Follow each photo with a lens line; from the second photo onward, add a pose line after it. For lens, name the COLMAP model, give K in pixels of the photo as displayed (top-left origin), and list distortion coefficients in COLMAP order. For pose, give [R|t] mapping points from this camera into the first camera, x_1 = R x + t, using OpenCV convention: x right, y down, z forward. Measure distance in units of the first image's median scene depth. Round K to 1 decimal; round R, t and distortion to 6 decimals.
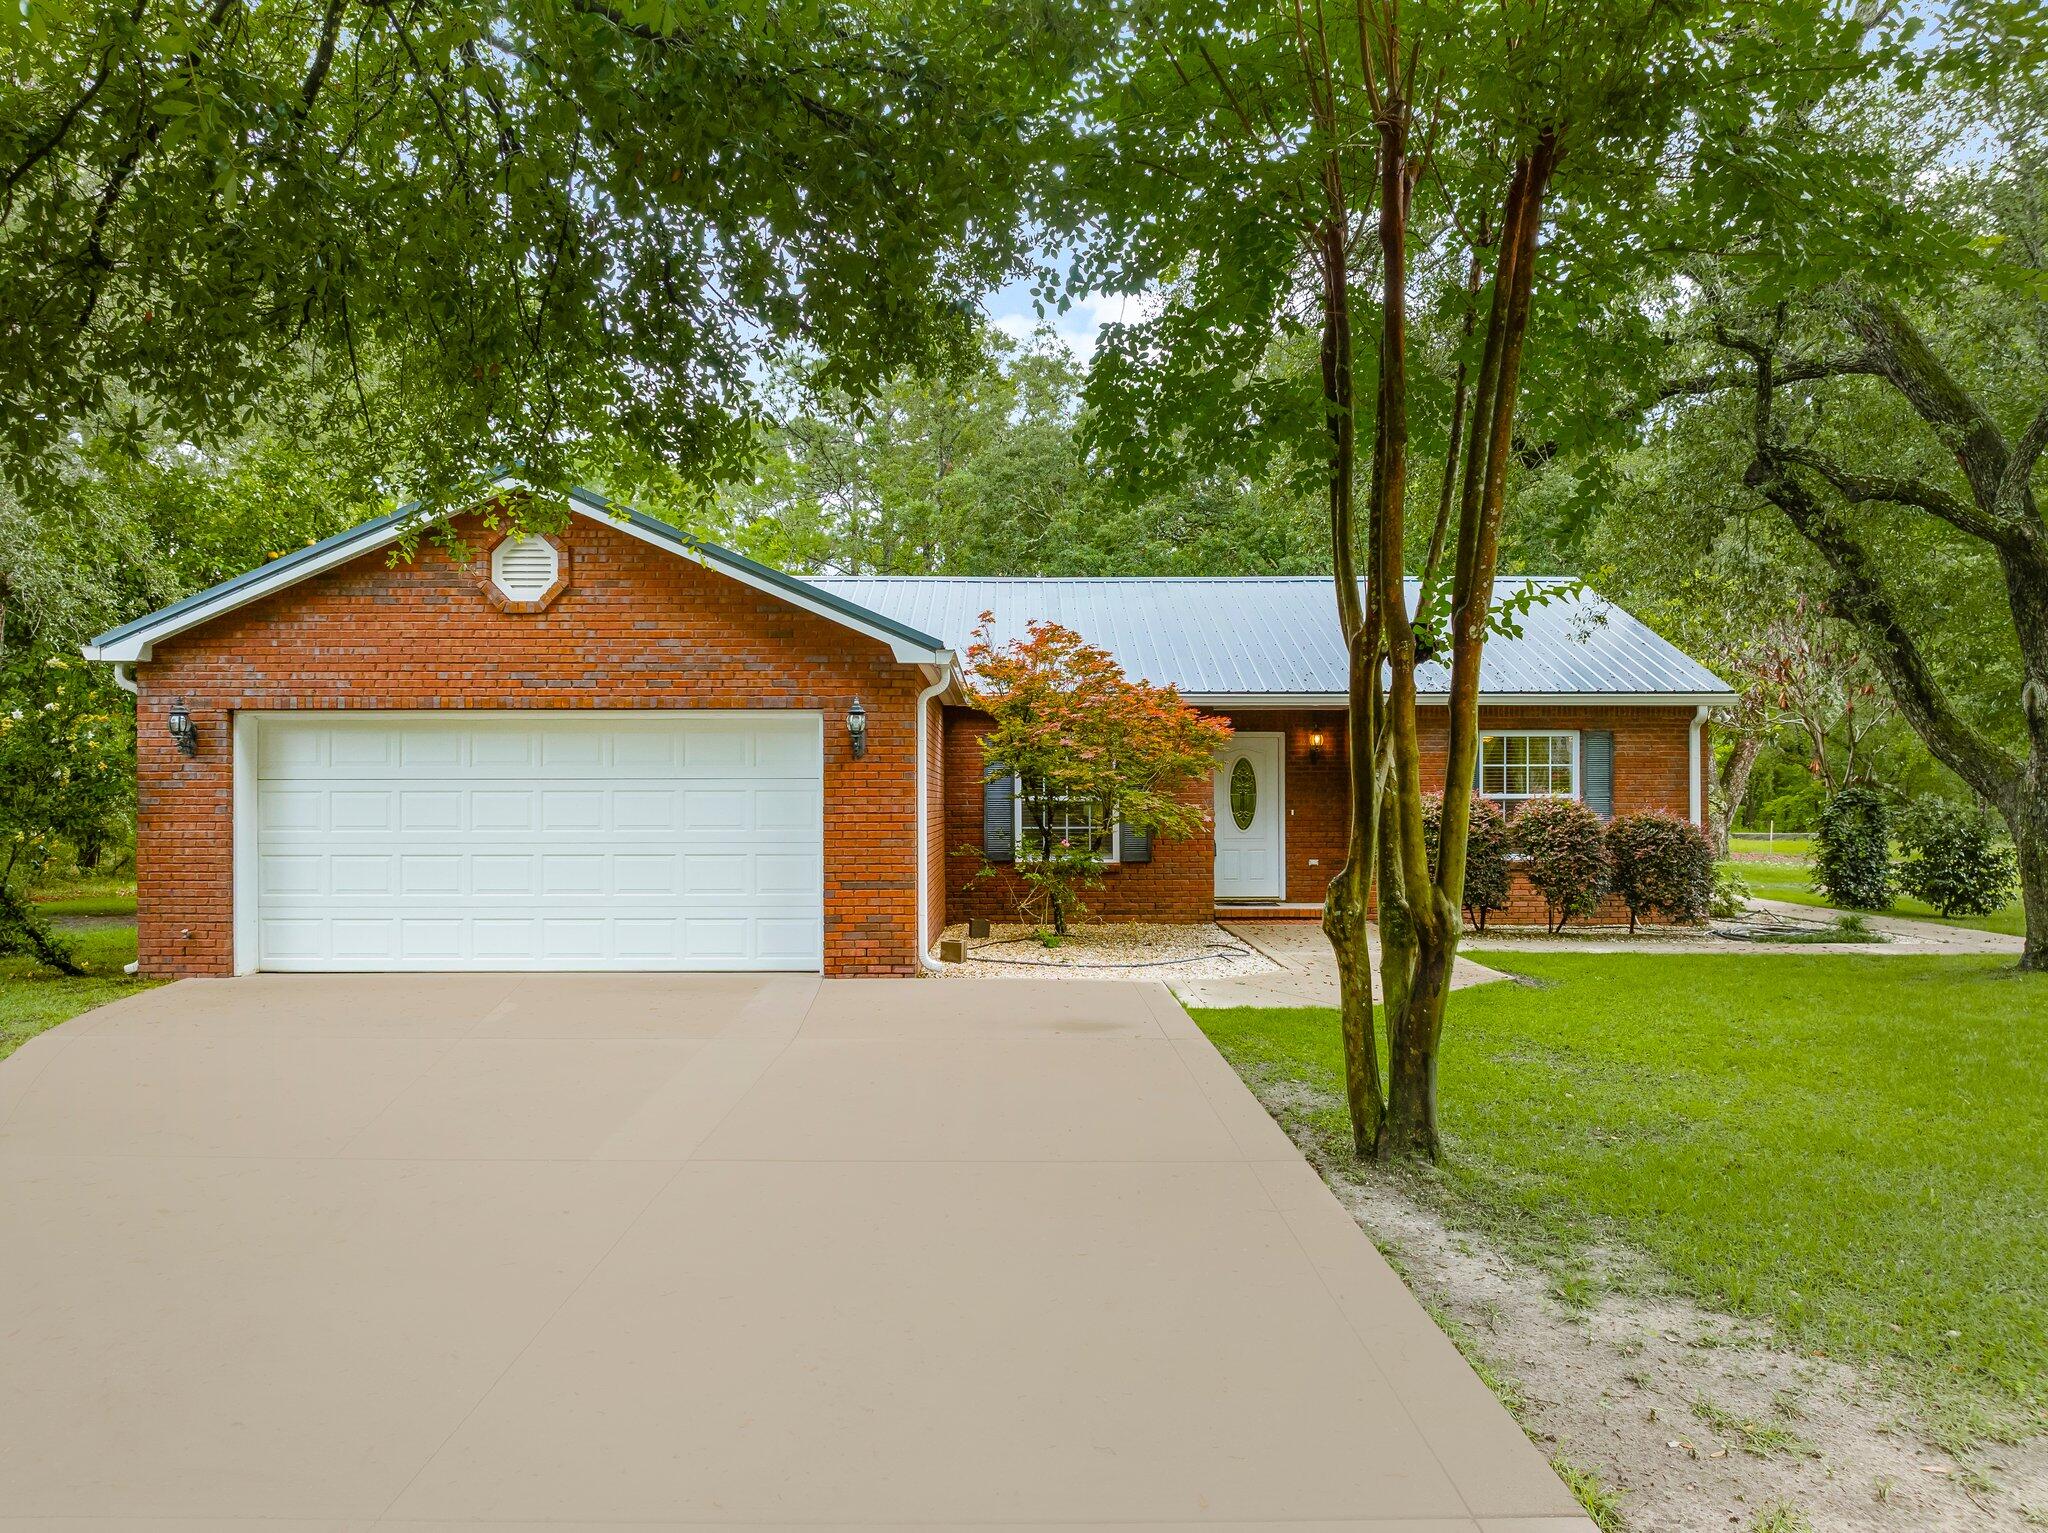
lens RADIAL K [[1524.5, 0, 1022.8], [0, 1524.5, 772.4], [0, 0, 1]] dist [-0.024941, -0.003630]
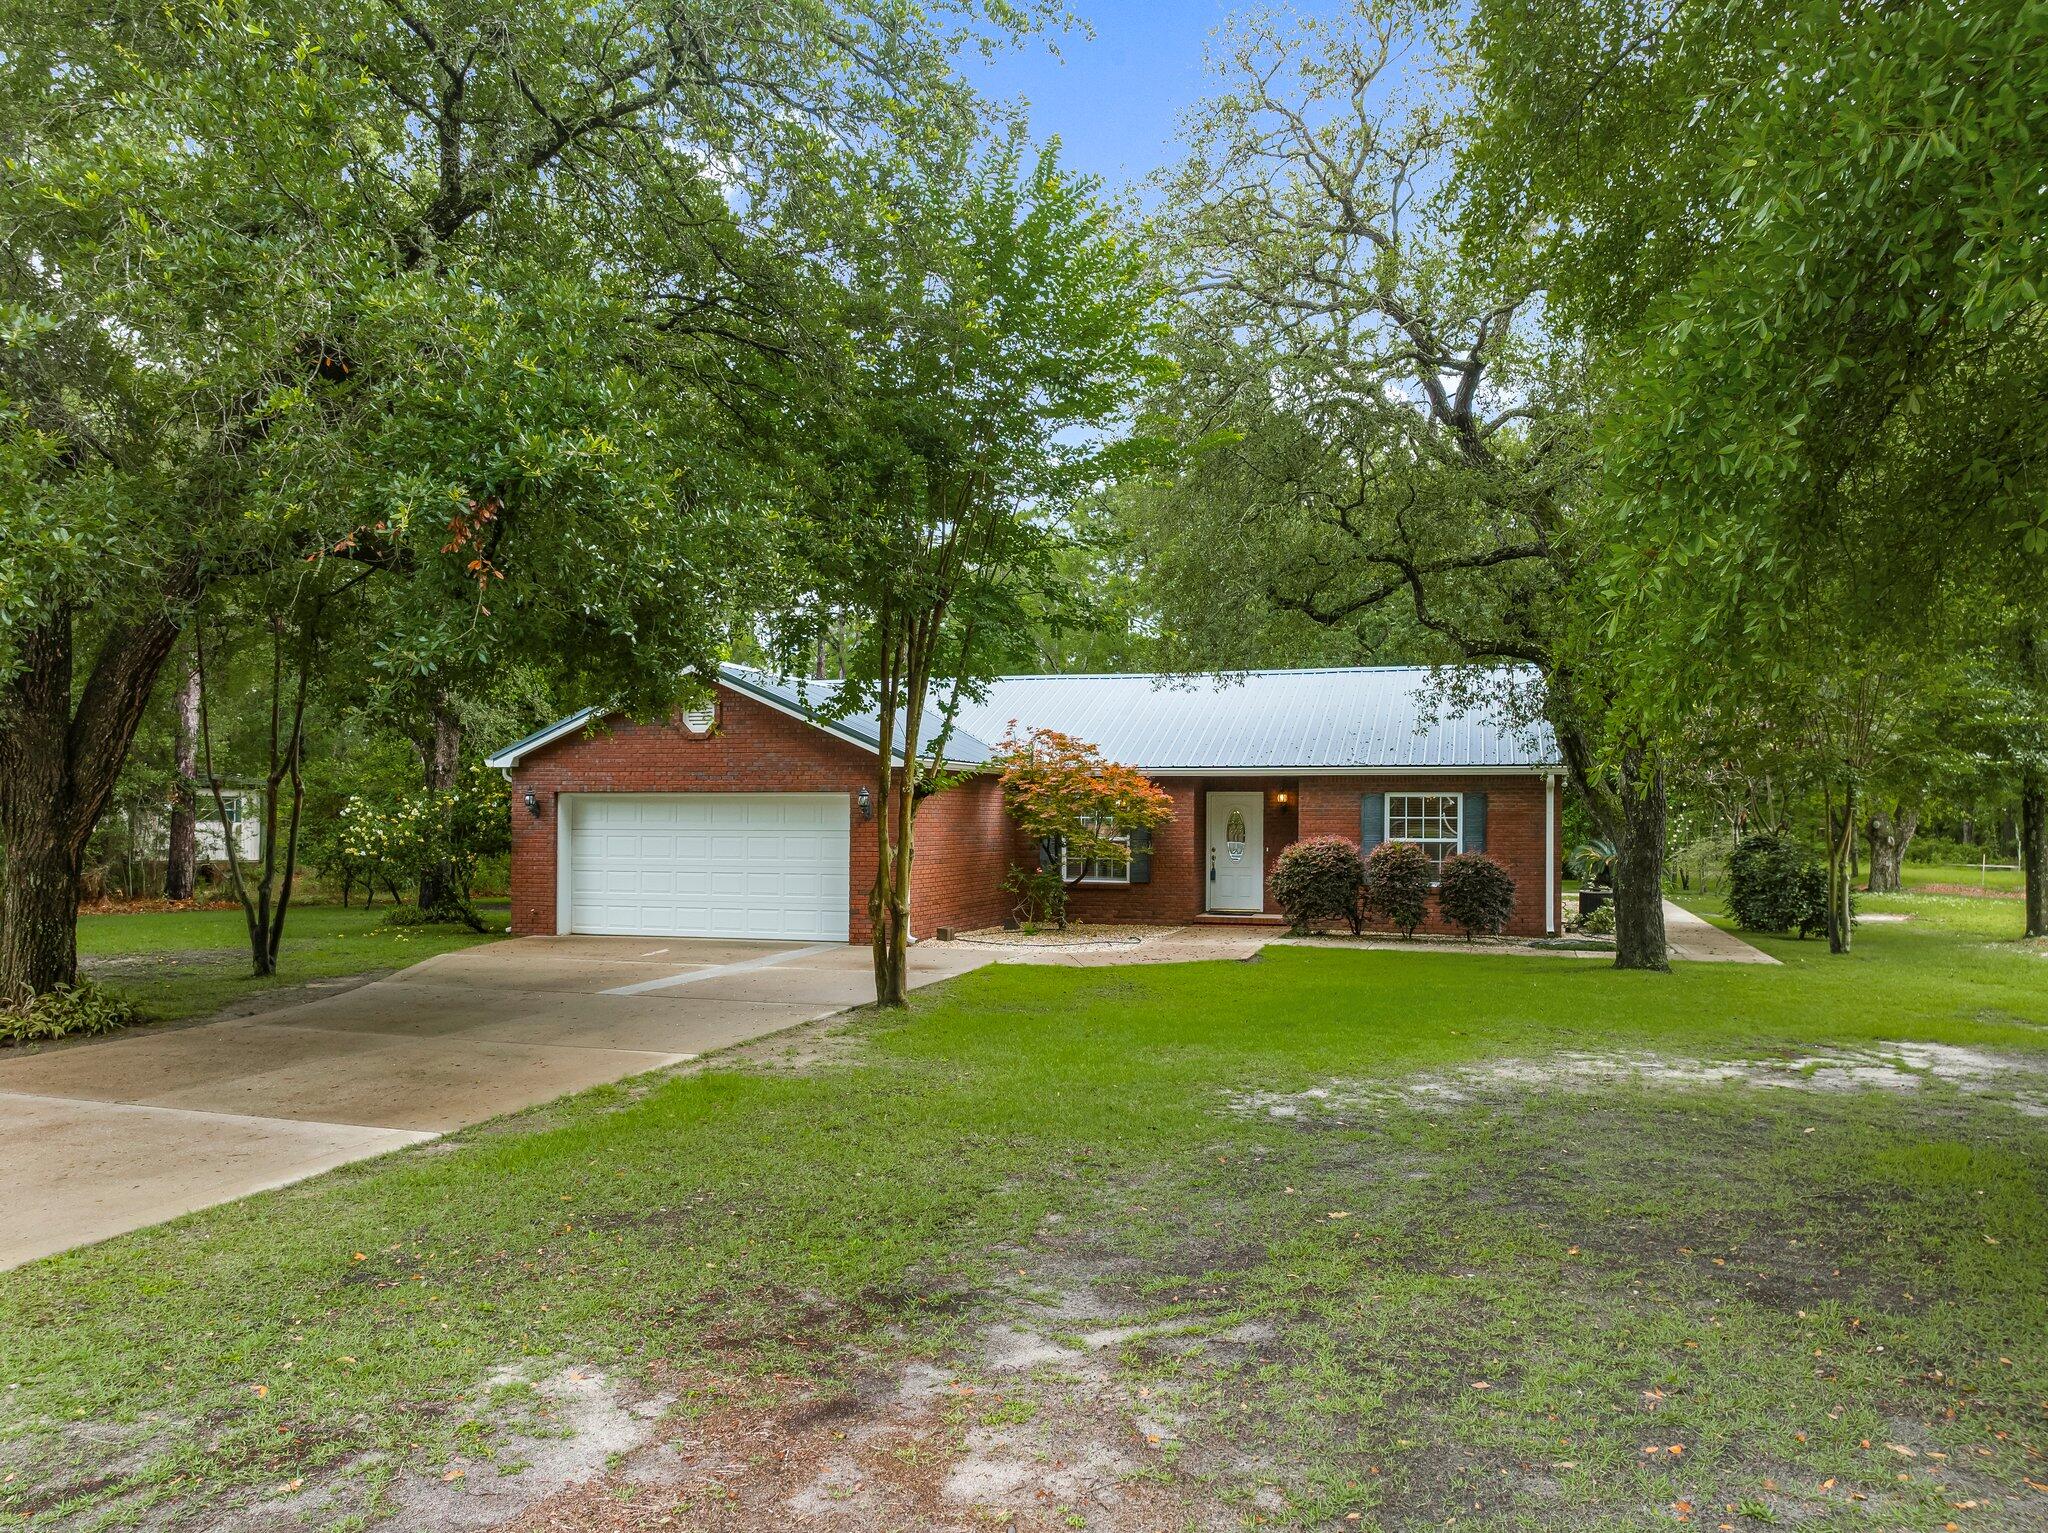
lens RADIAL K [[1524.5, 0, 1025.8], [0, 1524.5, 766.7], [0, 0, 1]] dist [-0.024941, -0.003630]
pose [[0.955131, -0.005162, -0.296137, 0.579543], [0.000785, 0.999889, -0.014897, -0.044397], [0.296181, 0.013996, 0.955029, -0.613446]]
